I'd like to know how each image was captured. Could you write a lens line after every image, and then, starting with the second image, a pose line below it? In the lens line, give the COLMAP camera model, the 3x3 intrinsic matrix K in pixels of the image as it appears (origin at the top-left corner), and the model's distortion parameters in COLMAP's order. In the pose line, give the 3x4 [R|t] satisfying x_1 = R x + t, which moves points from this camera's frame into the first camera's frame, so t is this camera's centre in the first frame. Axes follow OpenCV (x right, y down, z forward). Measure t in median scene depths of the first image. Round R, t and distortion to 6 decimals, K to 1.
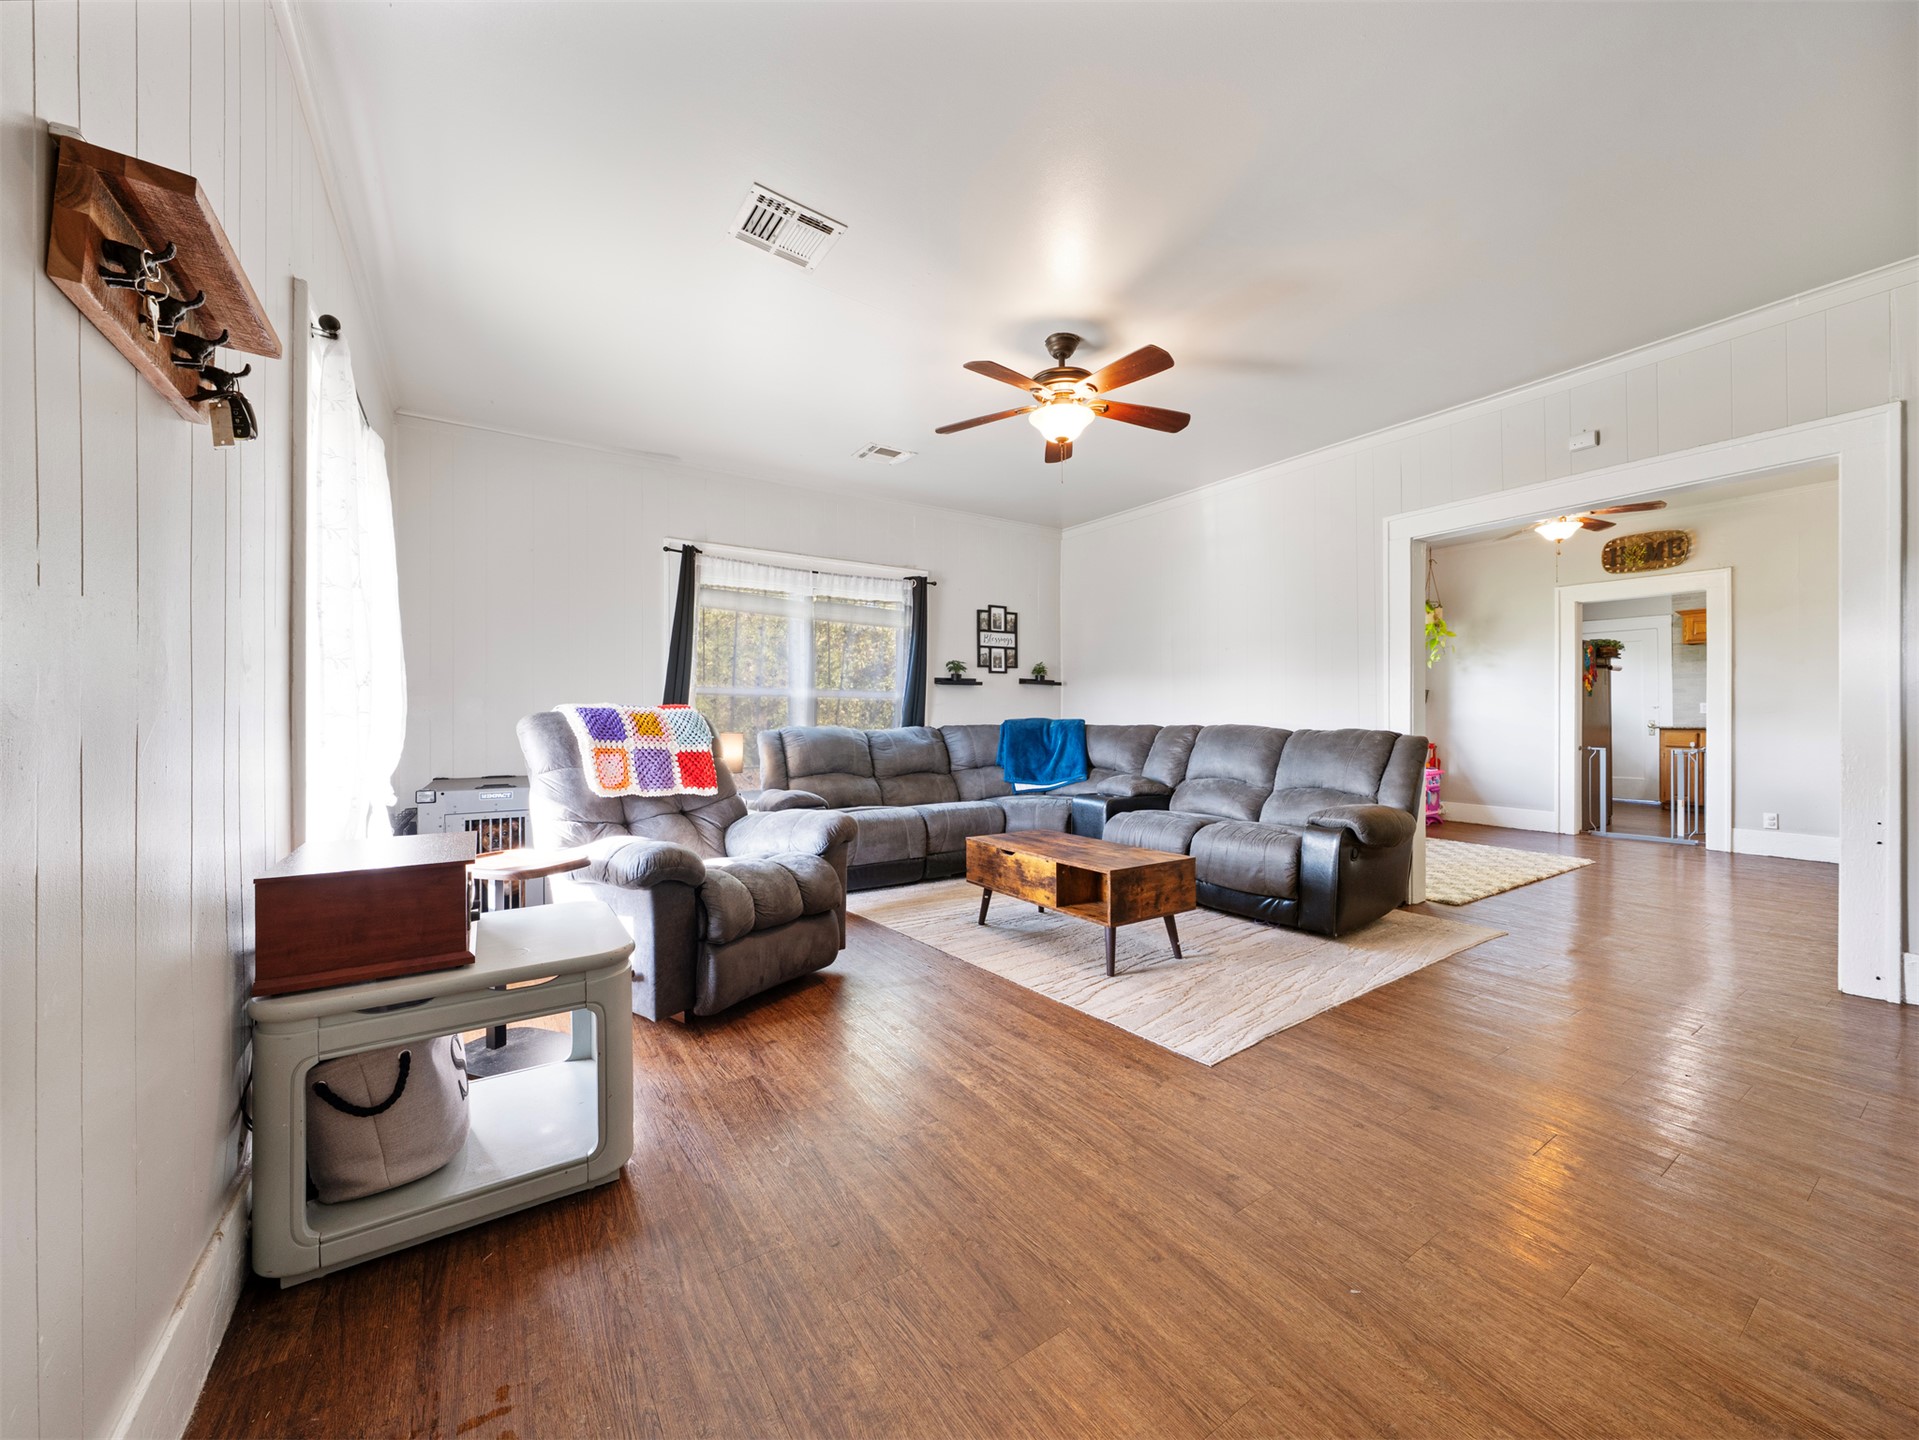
lens RADIAL K [[739.5, 0, 959.5], [0, 739.5, 720.0], [0, 0, 1]] dist [-0.000957, -0.000001]
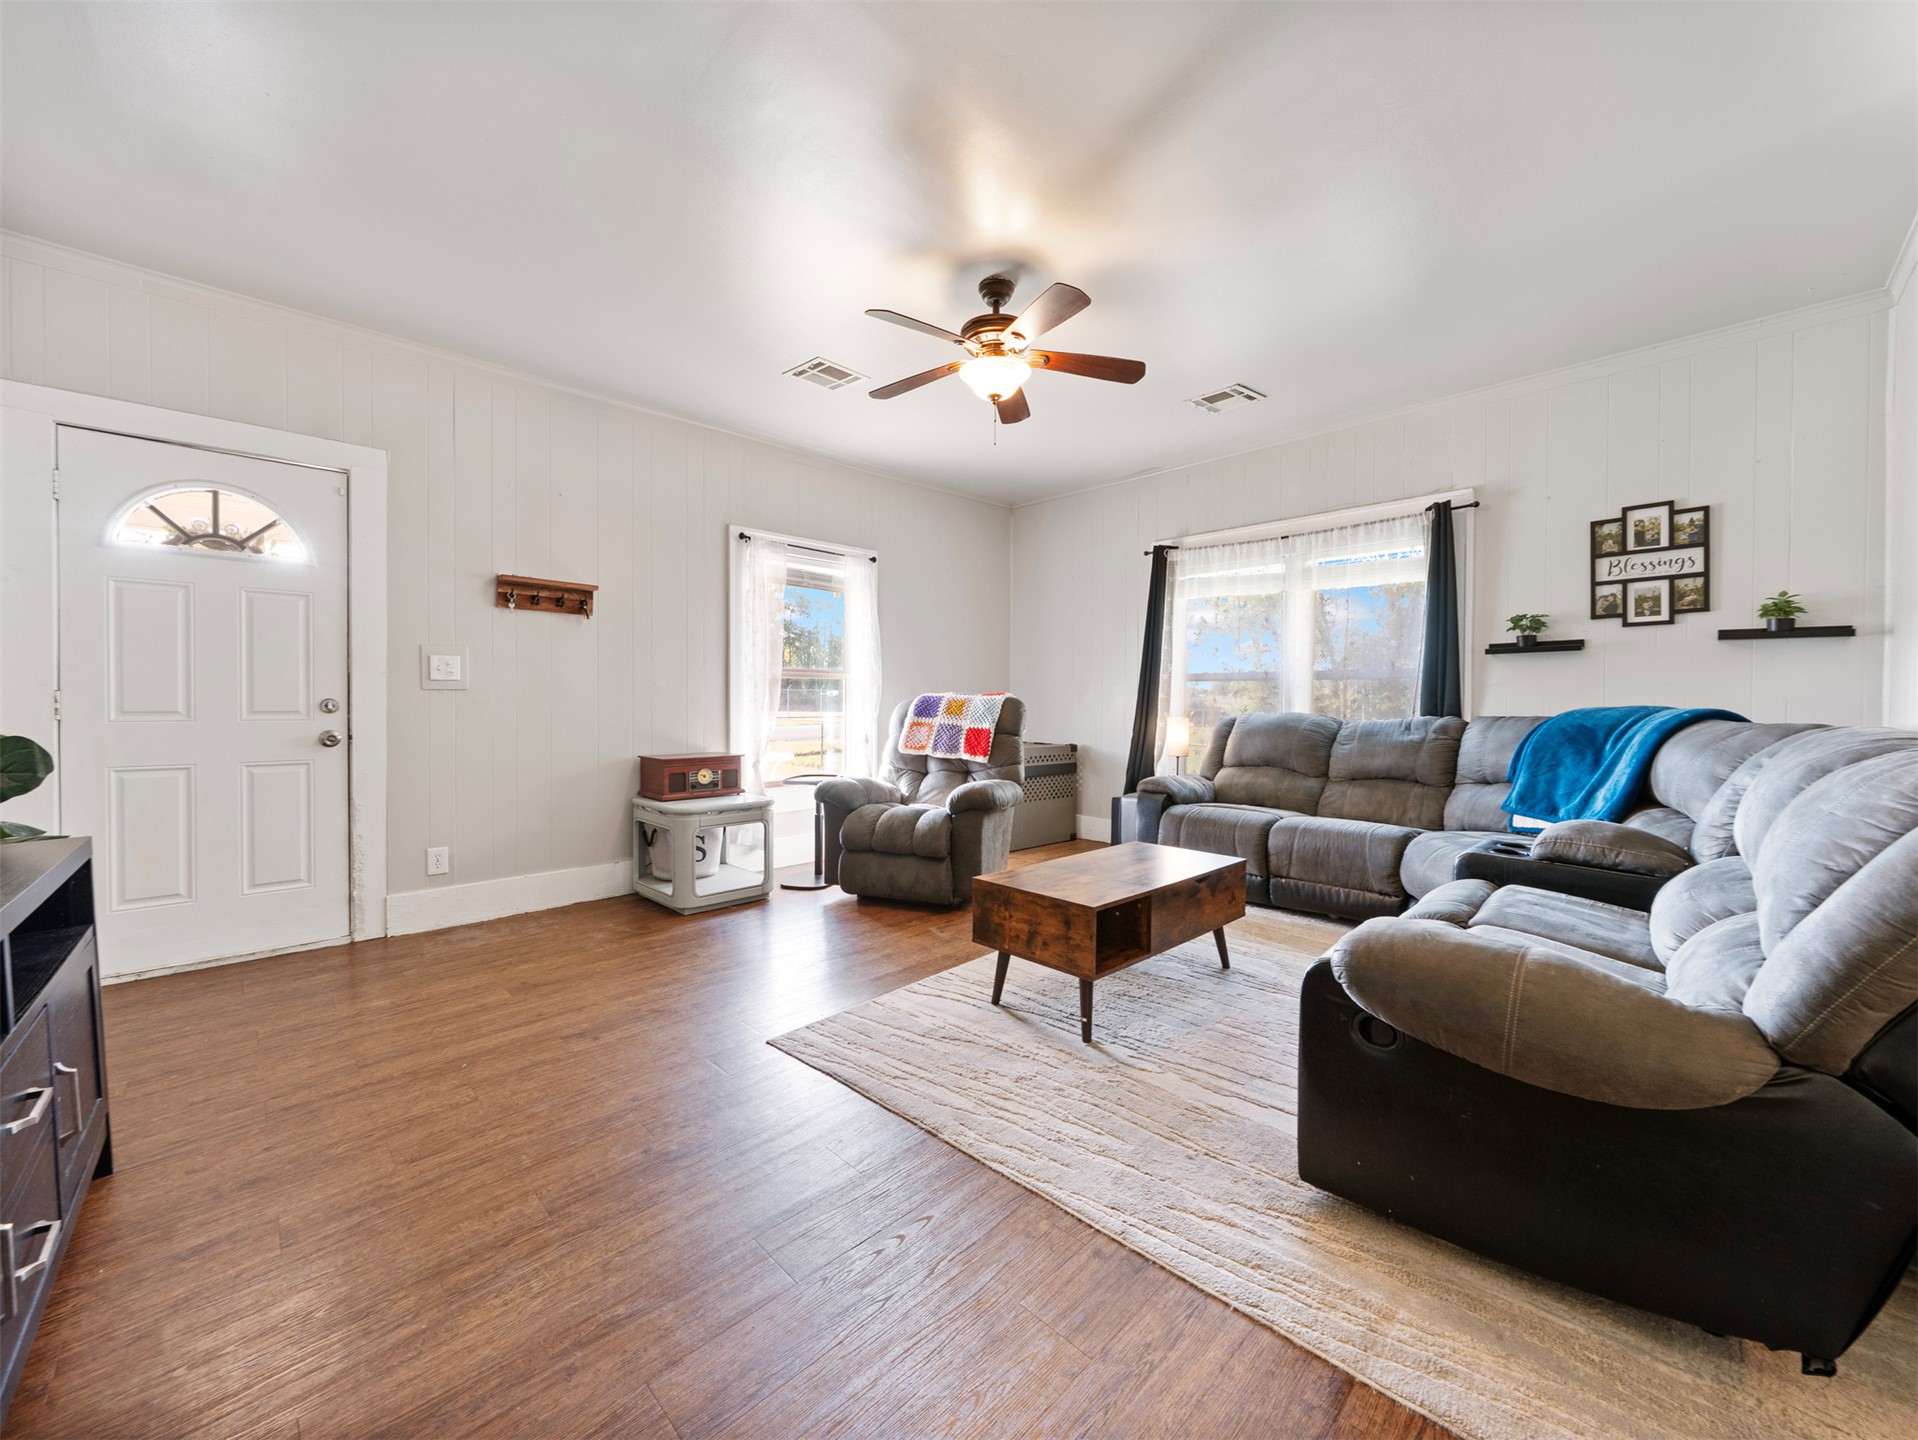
lens RADIAL K [[739.1, 0, 959.0], [0, 739.1, 720.0], [0, 0, 1]] dist [-0.000957, -0.000001]
pose [[0.186561, 0.027256, -0.982065, 0.539075], [-0.005866, 0.999628, 0.026629, -0.004190], [0.982426, 0.000793, 0.186652, 0.414289]]
